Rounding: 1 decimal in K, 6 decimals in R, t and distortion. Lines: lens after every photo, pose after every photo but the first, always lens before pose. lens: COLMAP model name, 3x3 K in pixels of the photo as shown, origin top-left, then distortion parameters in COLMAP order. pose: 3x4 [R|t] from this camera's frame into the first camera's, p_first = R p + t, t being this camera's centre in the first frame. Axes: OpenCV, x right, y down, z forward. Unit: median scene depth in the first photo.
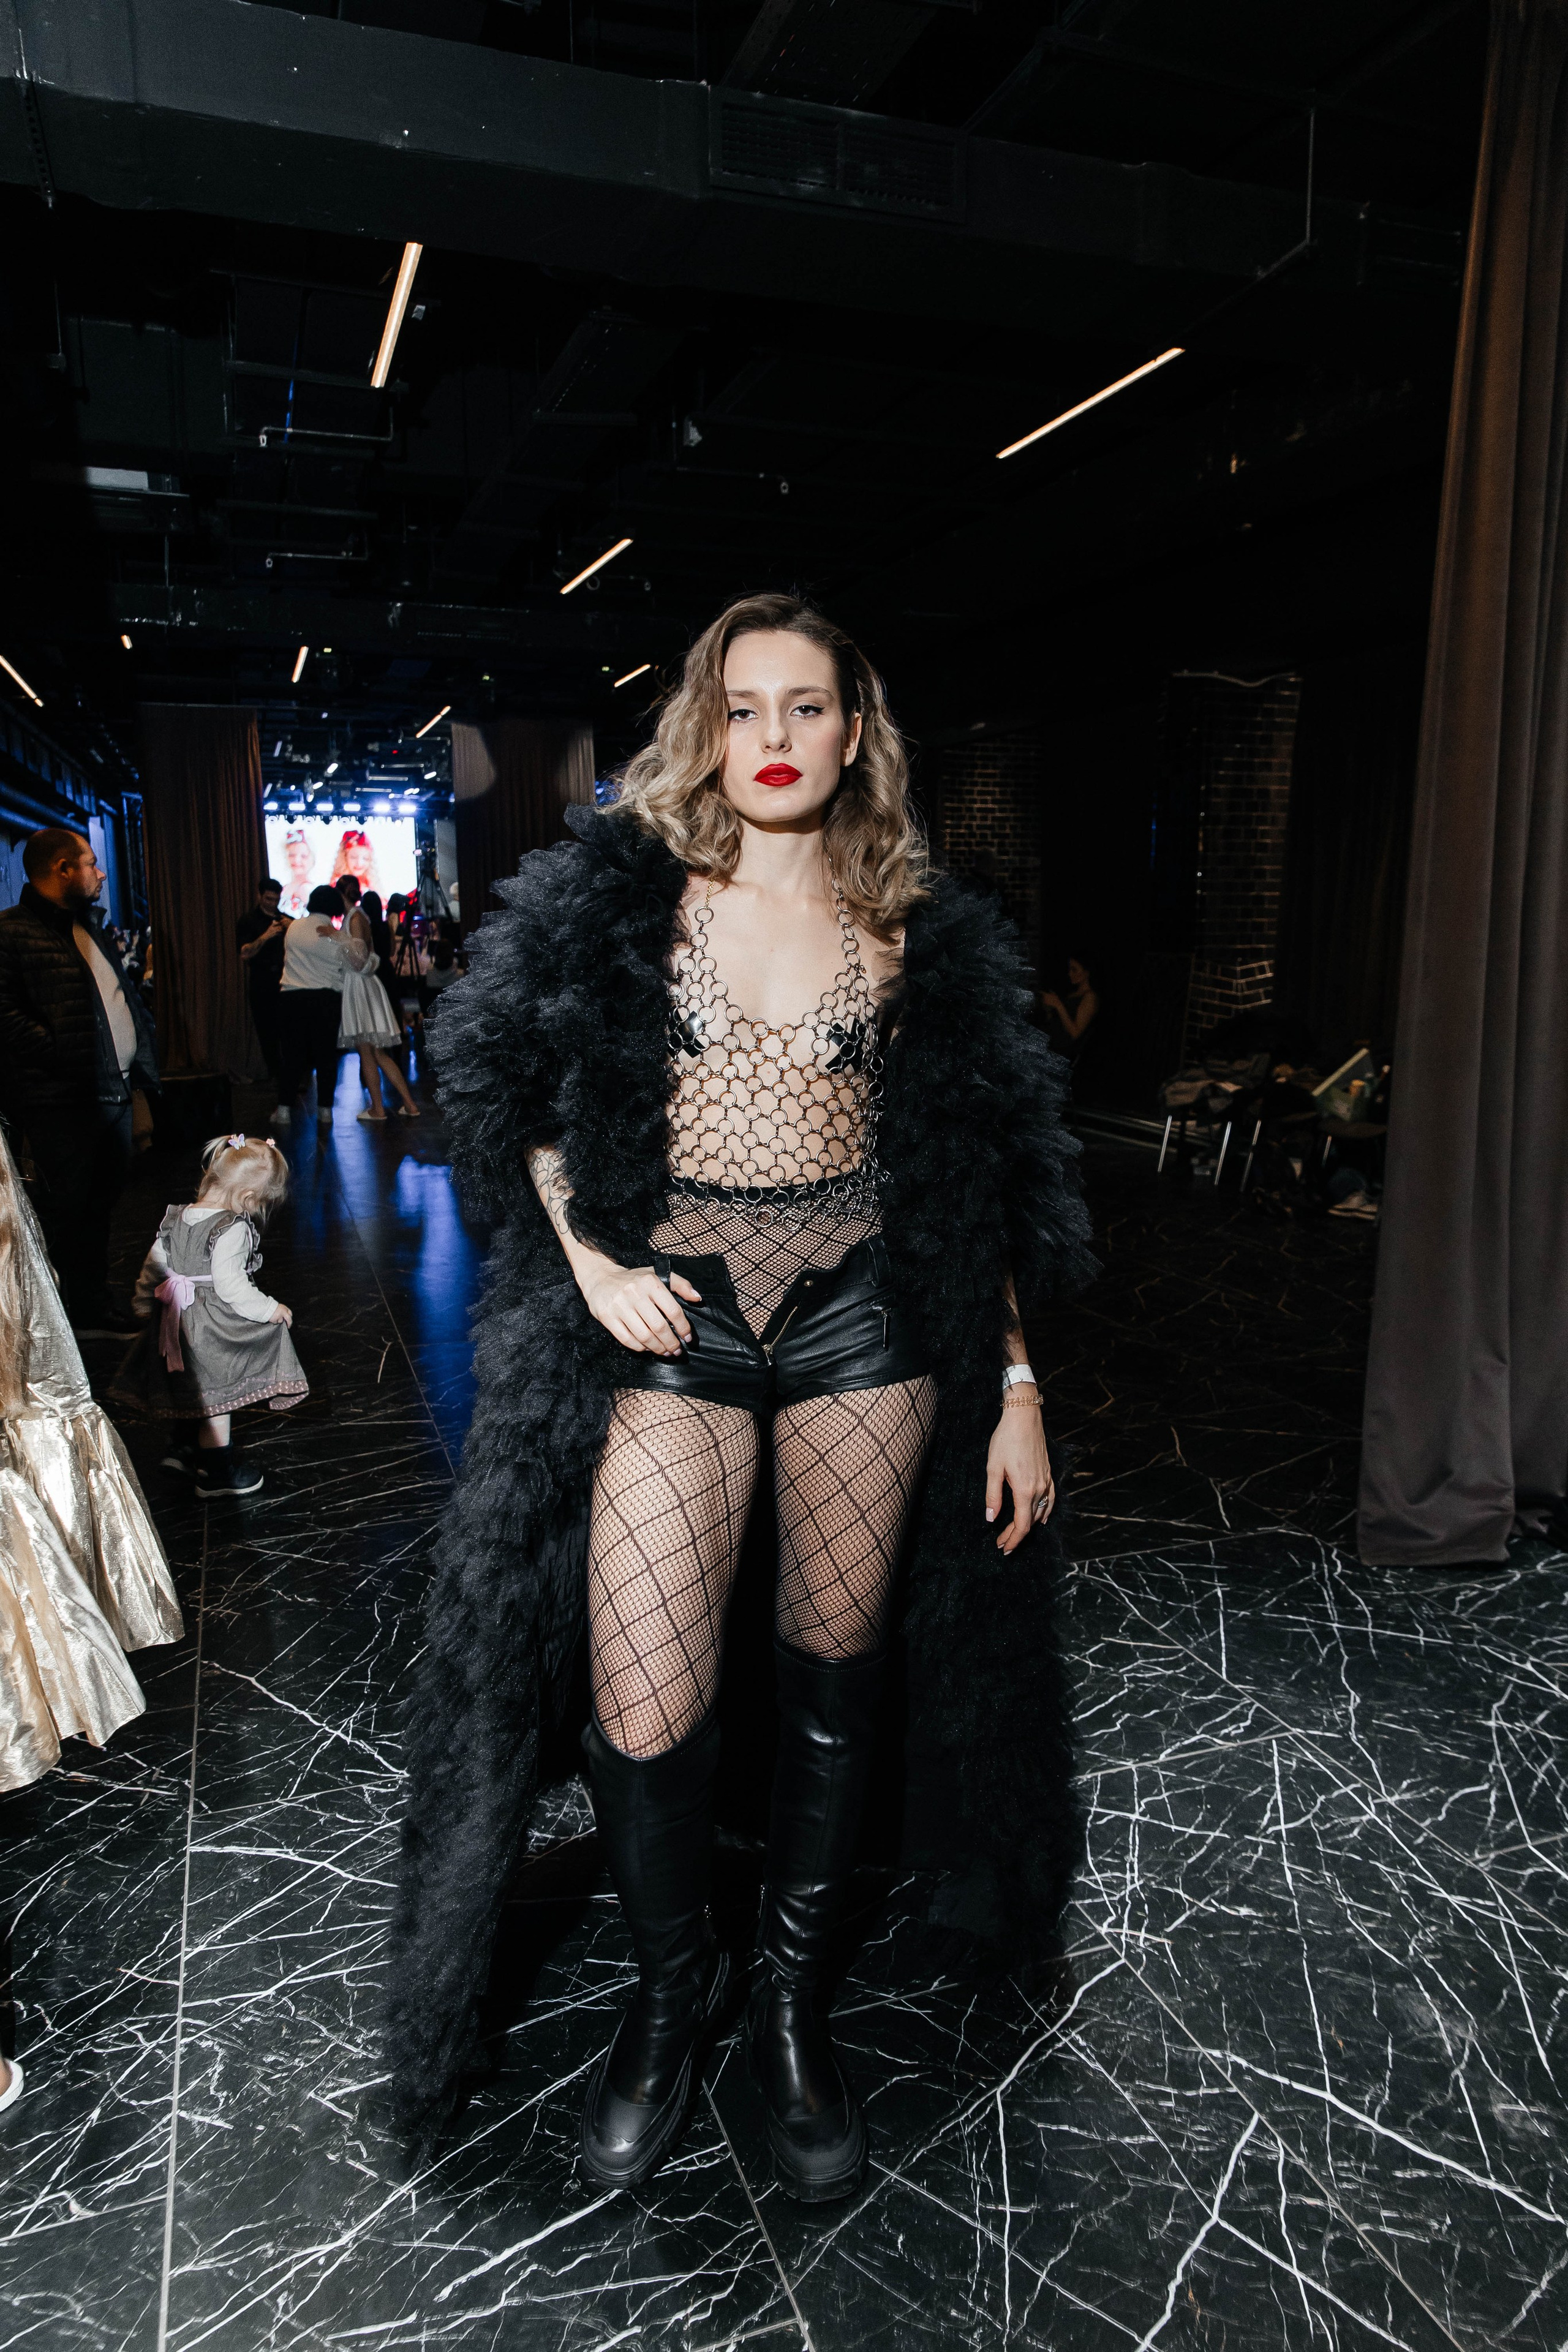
lens RADIAL K [[1566.0, 0, 807.3], [0, 1566.0, 1178.8], [0, 0, 1]] dist [0.010261, -0.002901]
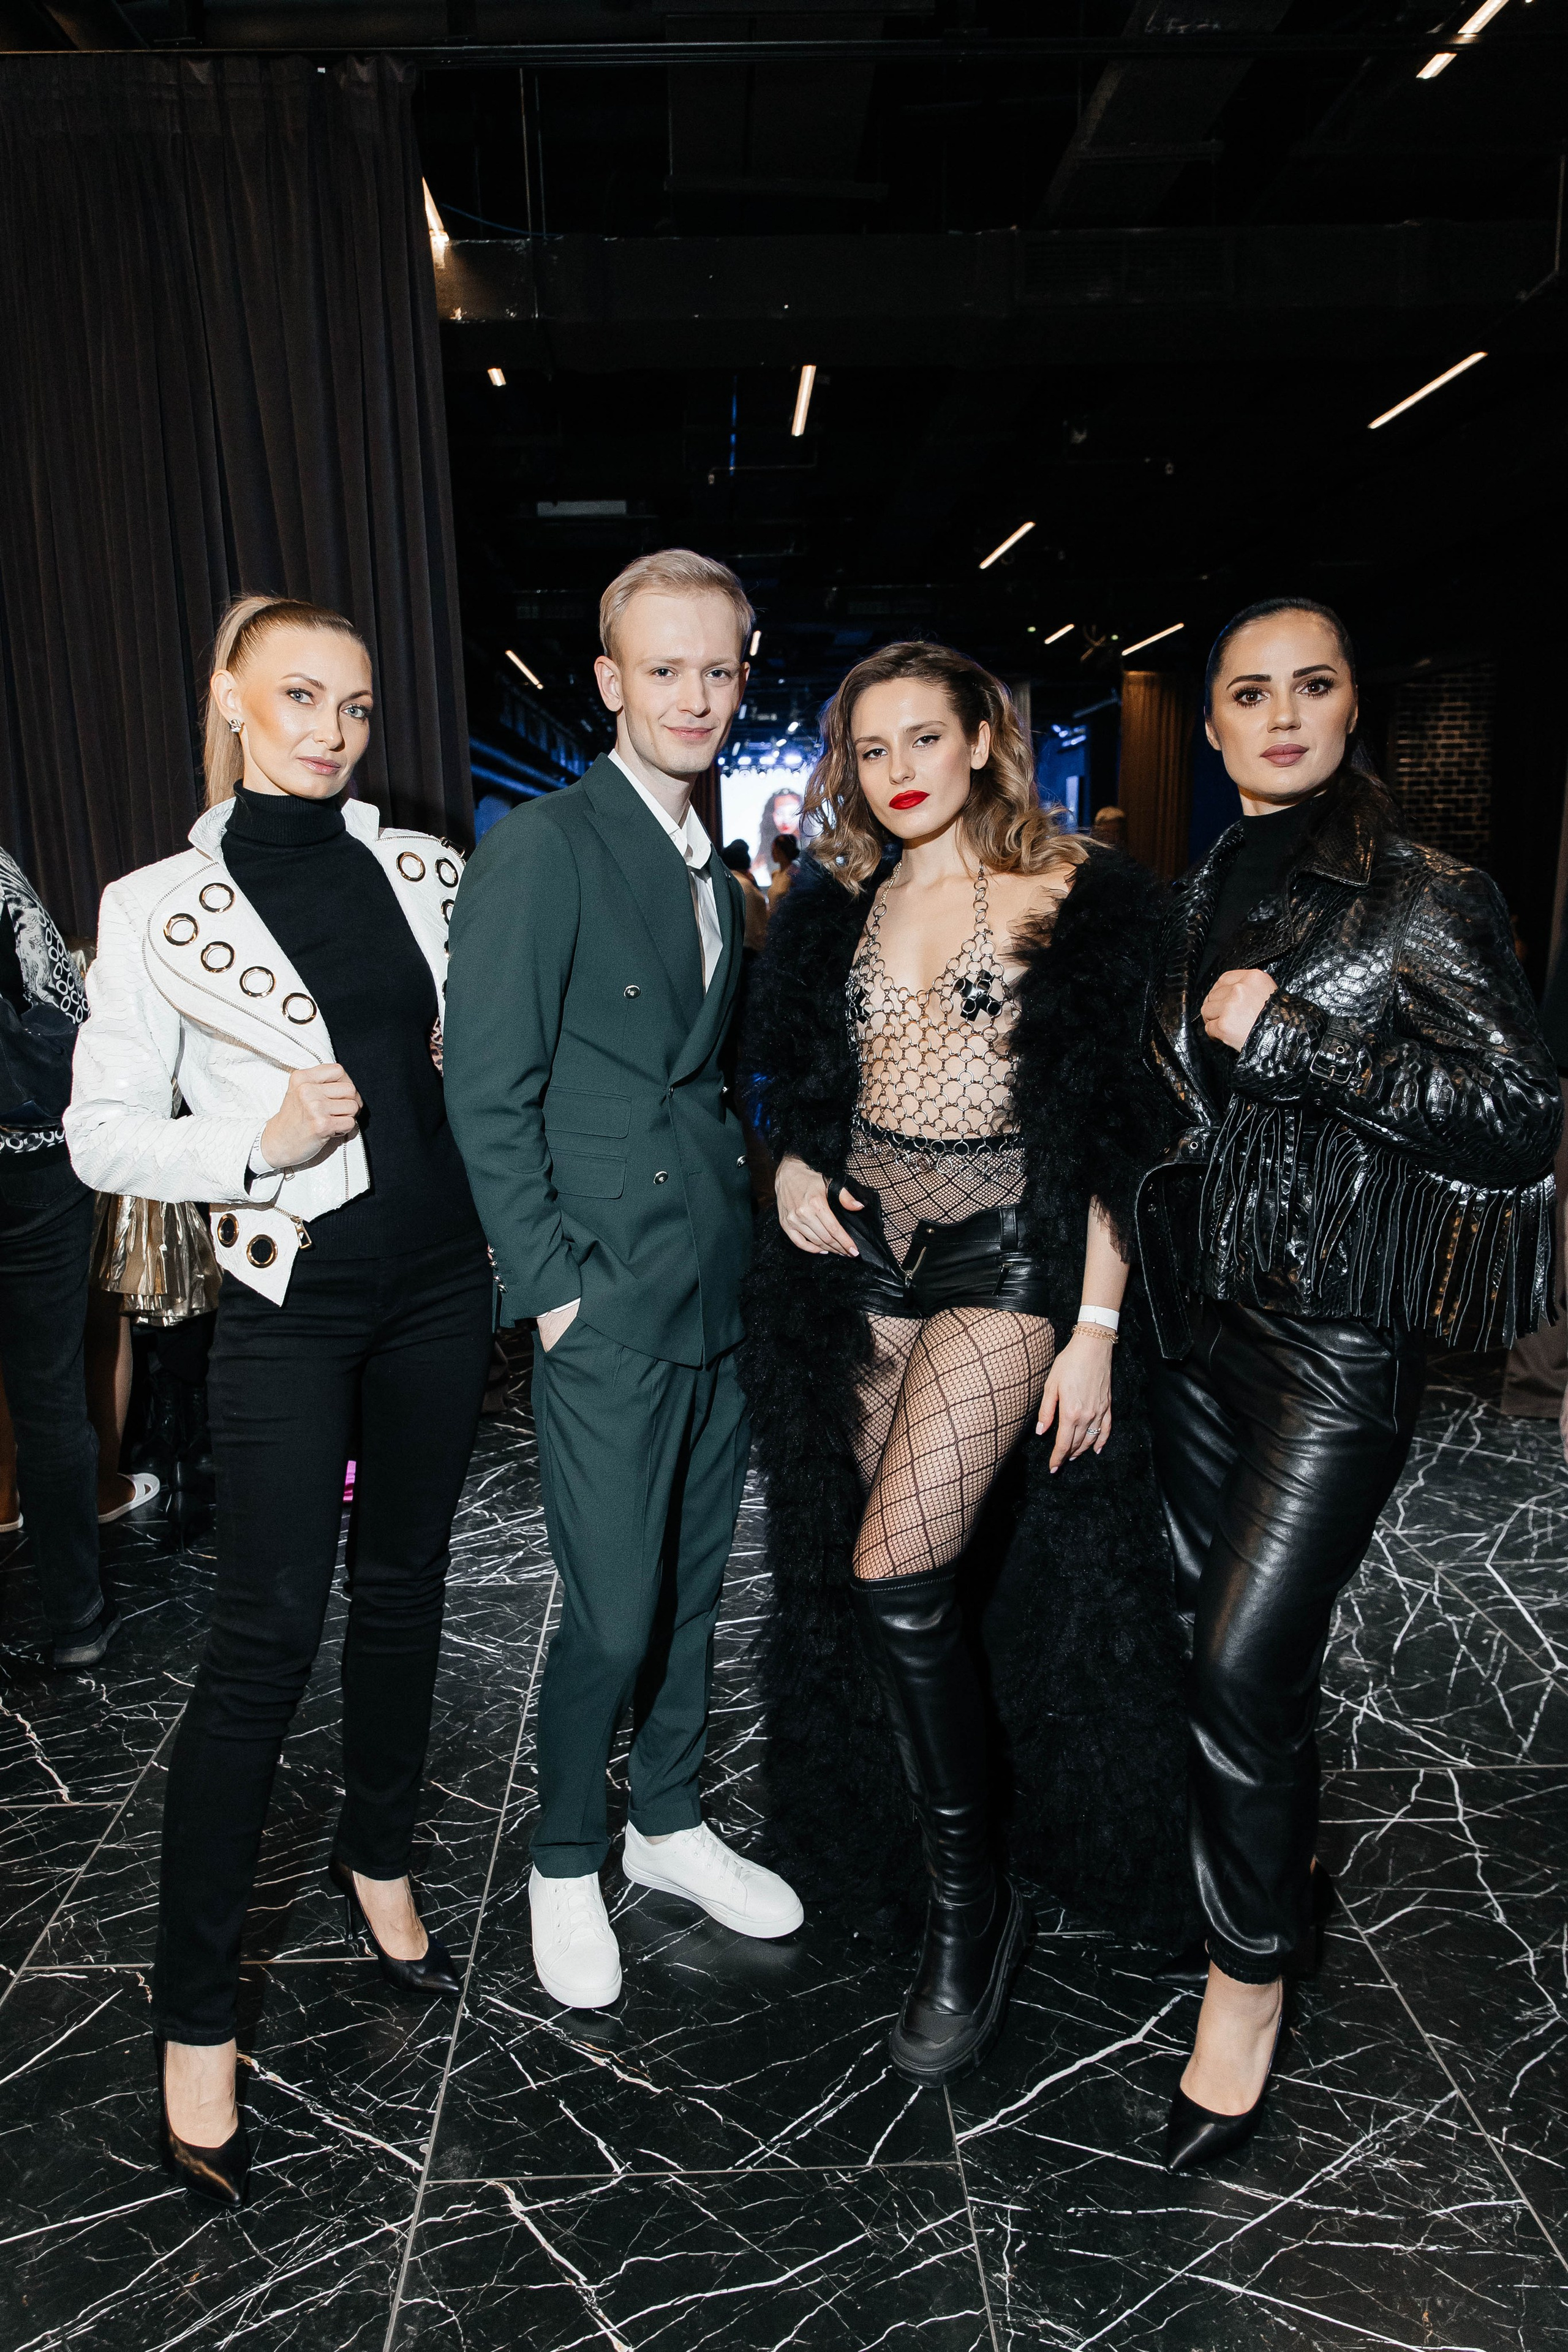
lens RADIAL K [[1658.8, 0, 727.4], [0, 1658.8, 1167.8], [0, 0, 1]] dist [0.002893, 0.008354]
pose [[0.943815, 0.043766, -0.327565, 0.300503], [-0.038661, 0.999008, 0.022084, 0.078420], [0.328206, -0.008179, 0.944571, -0.572993]]
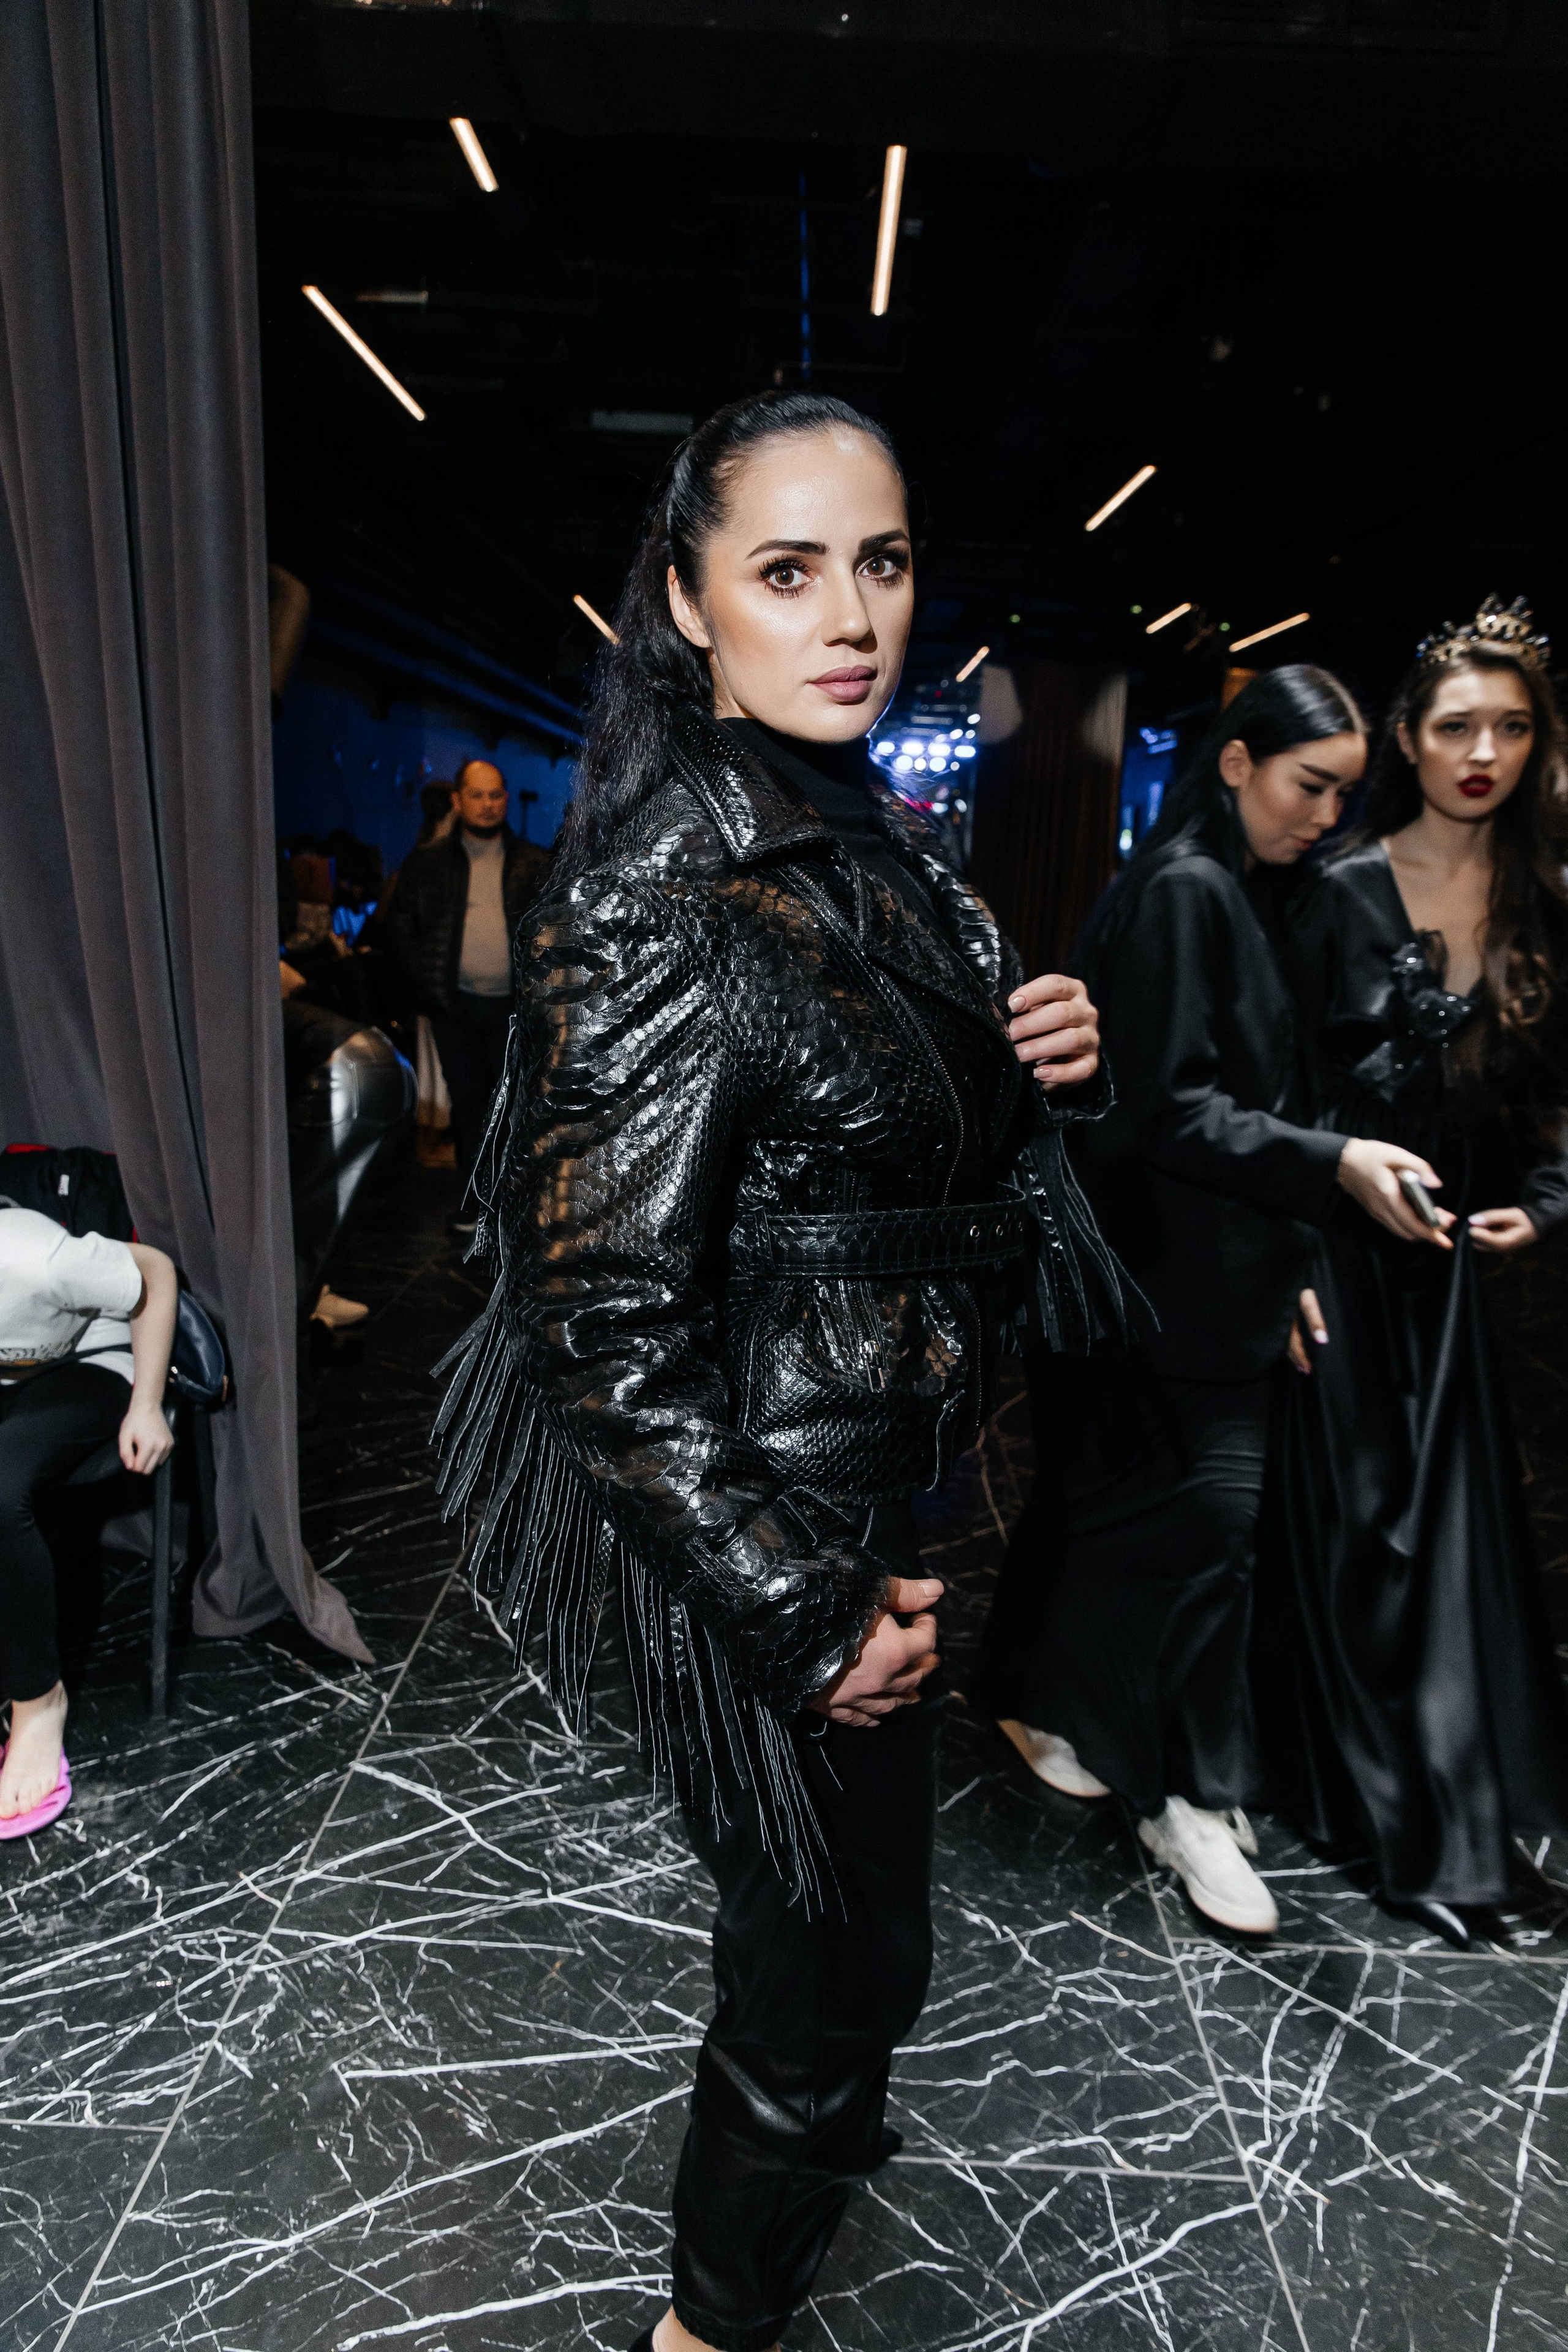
lens RADIAL K [[1551.4, 0, 784.8], [0, 1551.4, 1182.2], [0, 0, 1]] dist [0.004824, 0.000677]
pose [[0.934731, 0.125810, -0.332340, 0.157824], [-0.113561, 0.991945, 0.056110, -0.037712], [0.336722, -0.014707, 0.941489, 0.156175]]
